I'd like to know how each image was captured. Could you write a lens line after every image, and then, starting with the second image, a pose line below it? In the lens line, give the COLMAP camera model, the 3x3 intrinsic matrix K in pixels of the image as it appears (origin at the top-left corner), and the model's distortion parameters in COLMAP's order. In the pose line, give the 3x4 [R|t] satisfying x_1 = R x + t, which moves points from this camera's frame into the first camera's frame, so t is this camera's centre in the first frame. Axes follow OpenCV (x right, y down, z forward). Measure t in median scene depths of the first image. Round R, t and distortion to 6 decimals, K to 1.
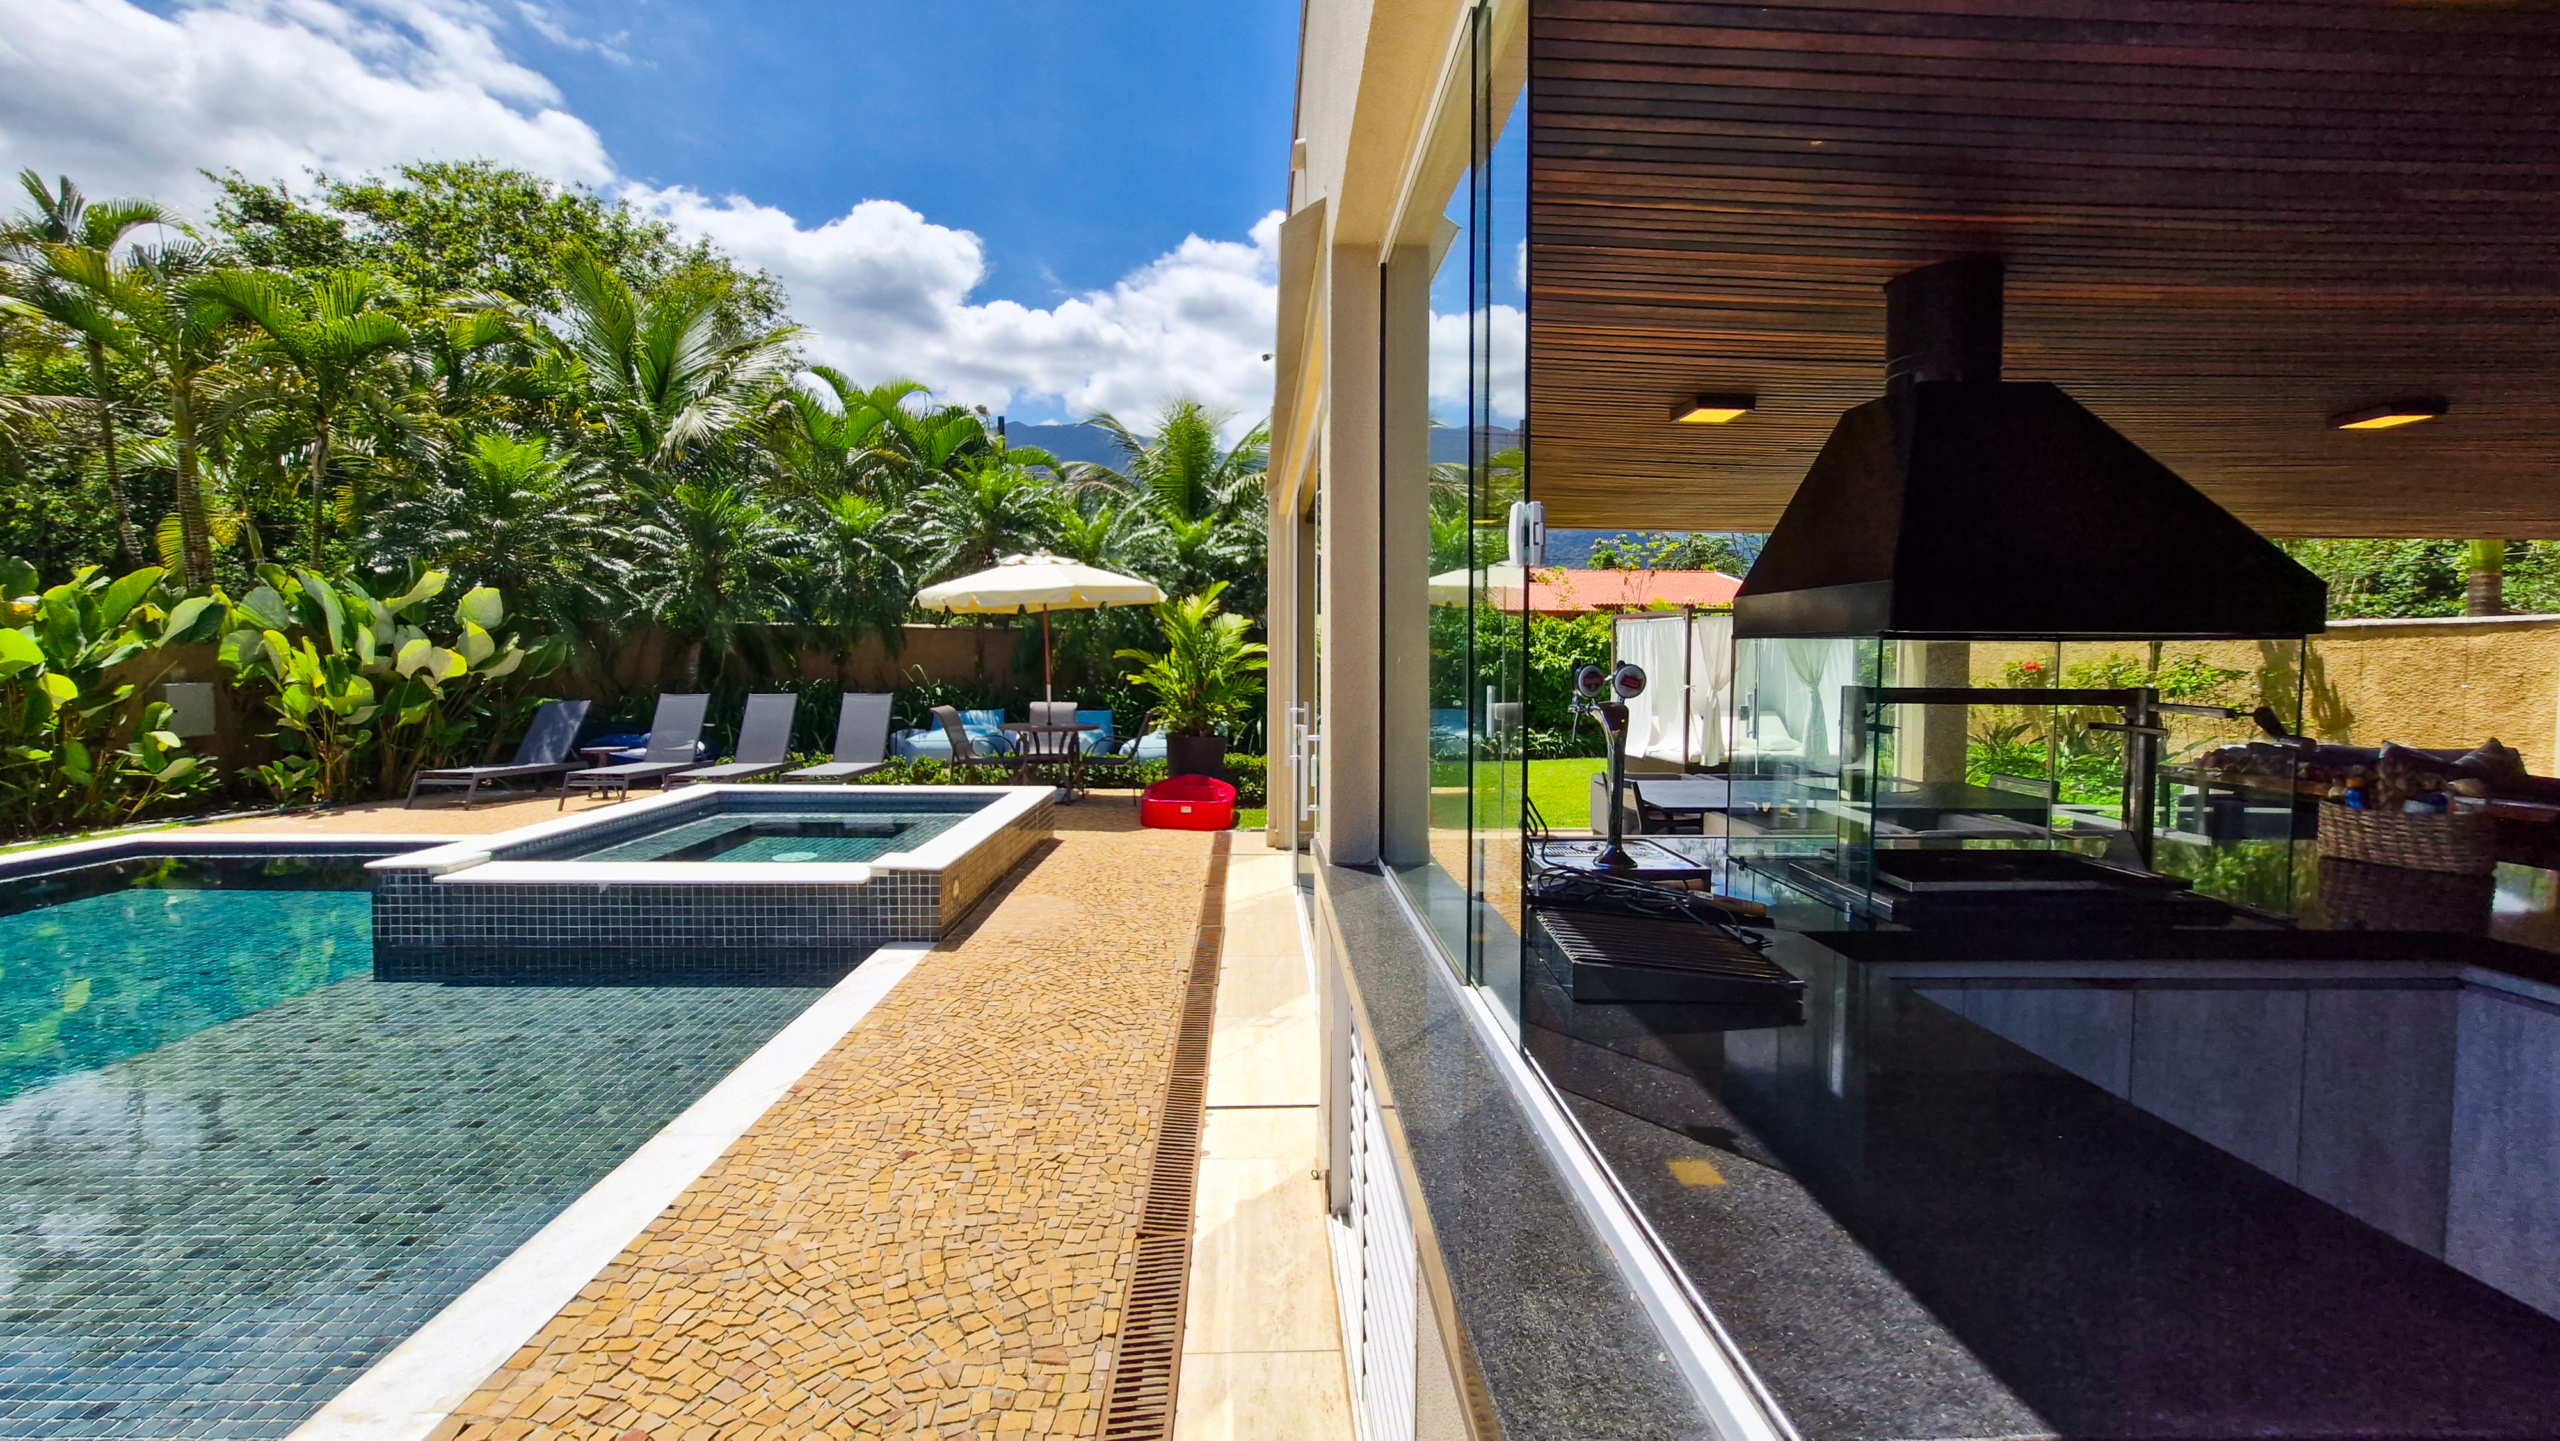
lens RADIAL K [[1031.7, 0, 1302.4], [0, 1031.7, 715.4], [0, 0, 1]] dist [-0.010371, 0.004253]
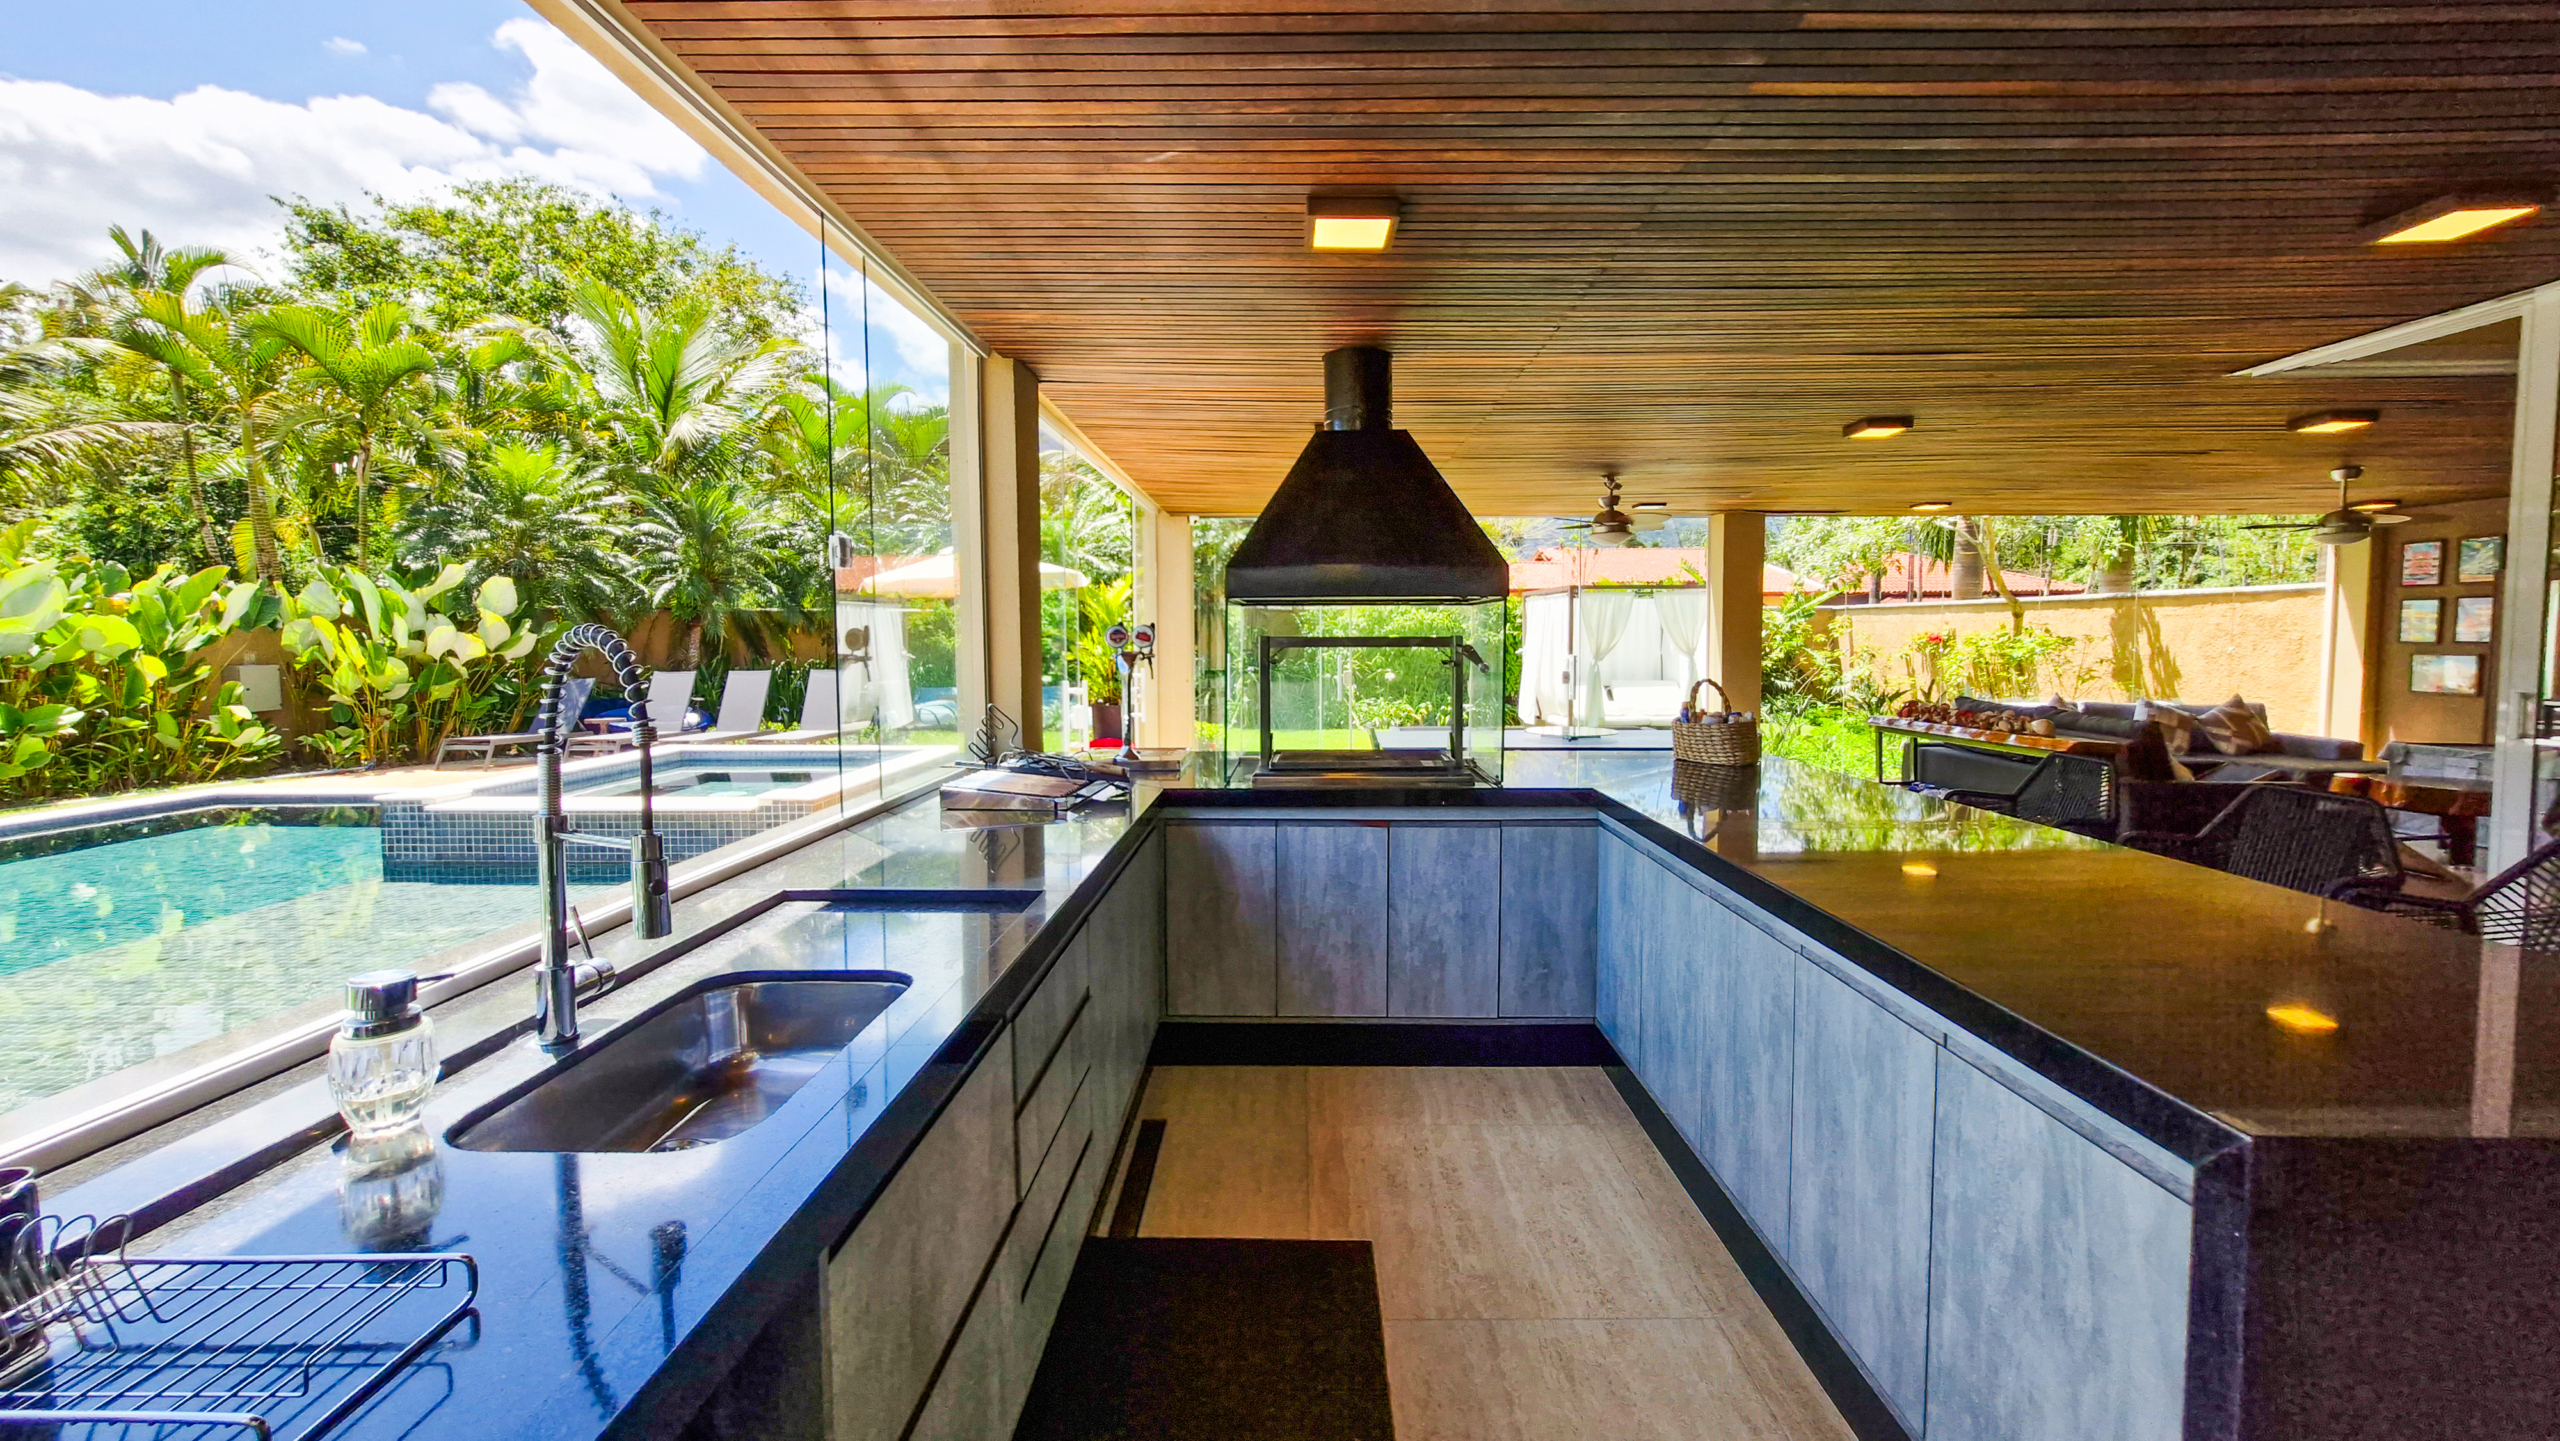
lens RADIAL K [[1031.7, 0, 1301.3], [0, 1031.7, 715.8], [0, 0, 1]] dist [-0.010371, 0.004253]
pose [[0.999000, -0.007003, -0.044166, 0.145335], [0.007802, 0.999808, 0.017958, 0.013416], [0.044031, -0.018285, 0.998863, -0.110568]]
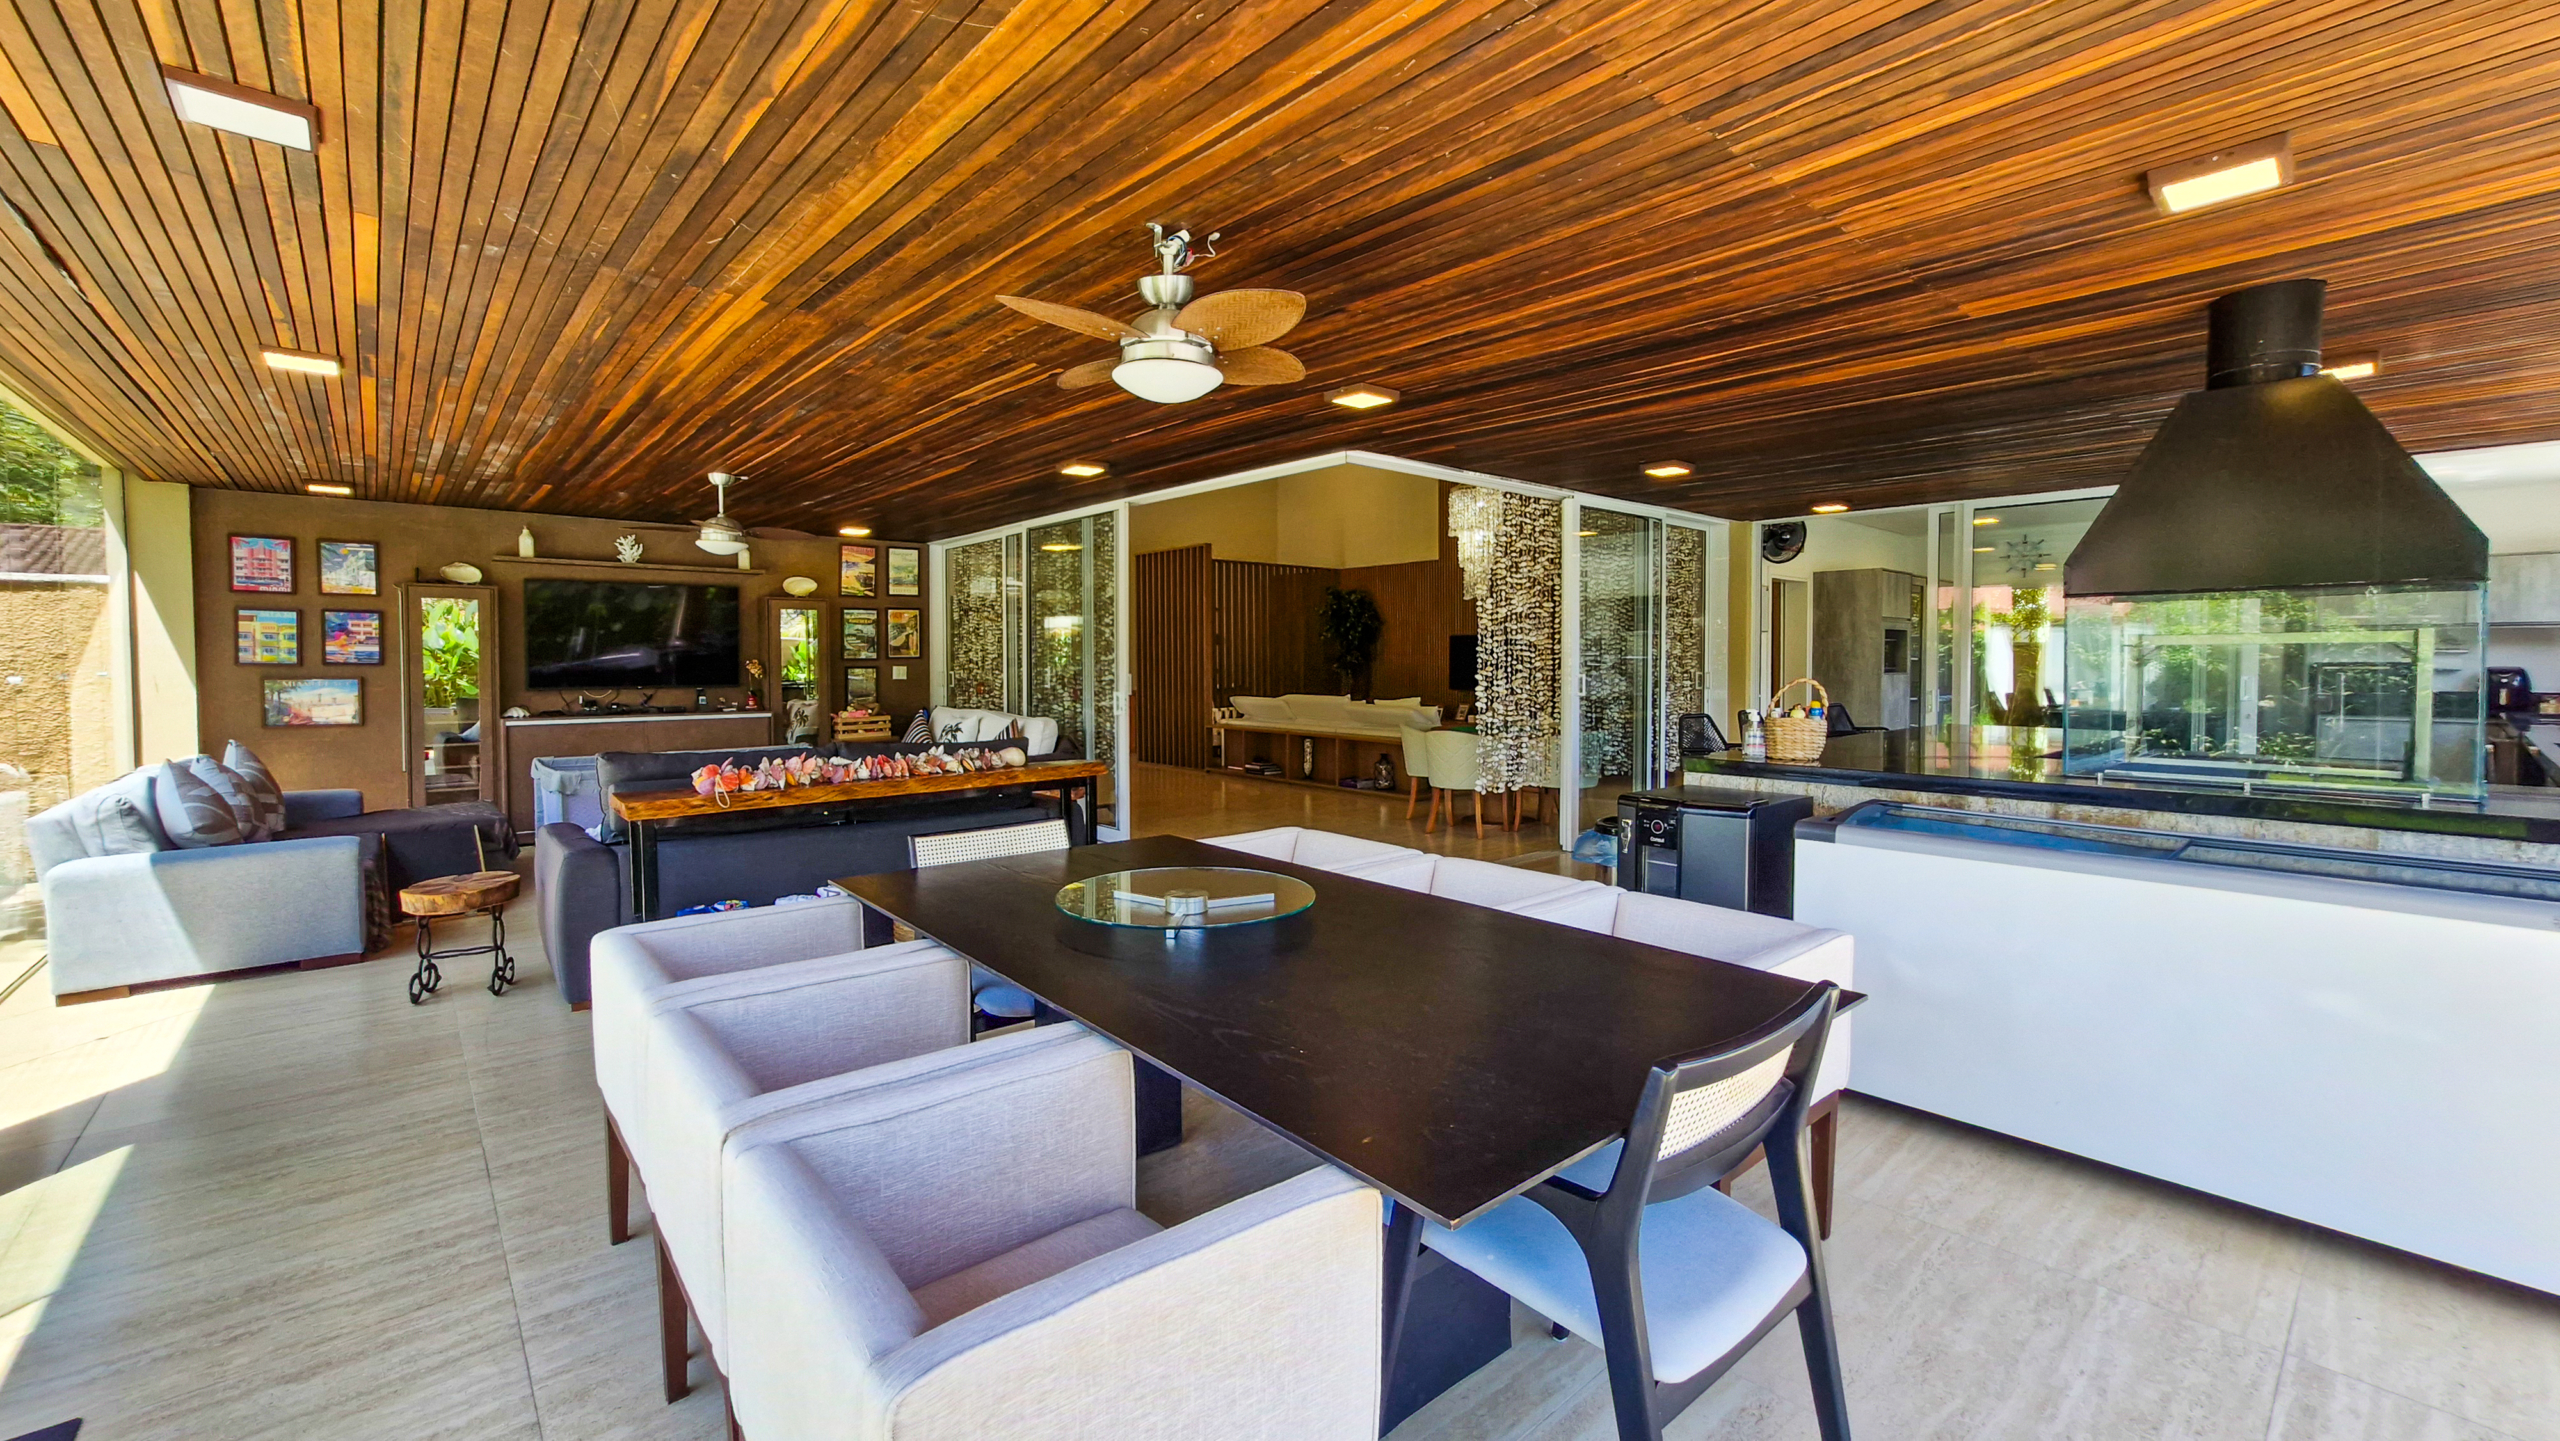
lens RADIAL K [[1031.7, 0, 1294.4], [0, 1031.7, 726.8], [0, 0, 1]] dist [-0.010371, 0.004253]
pose [[-0.626538, -0.055789, 0.777391, 0.075560], [0.045454, 0.993122, 0.107903, -0.025176], [-0.778064, 0.102941, -0.619693, 0.659488]]
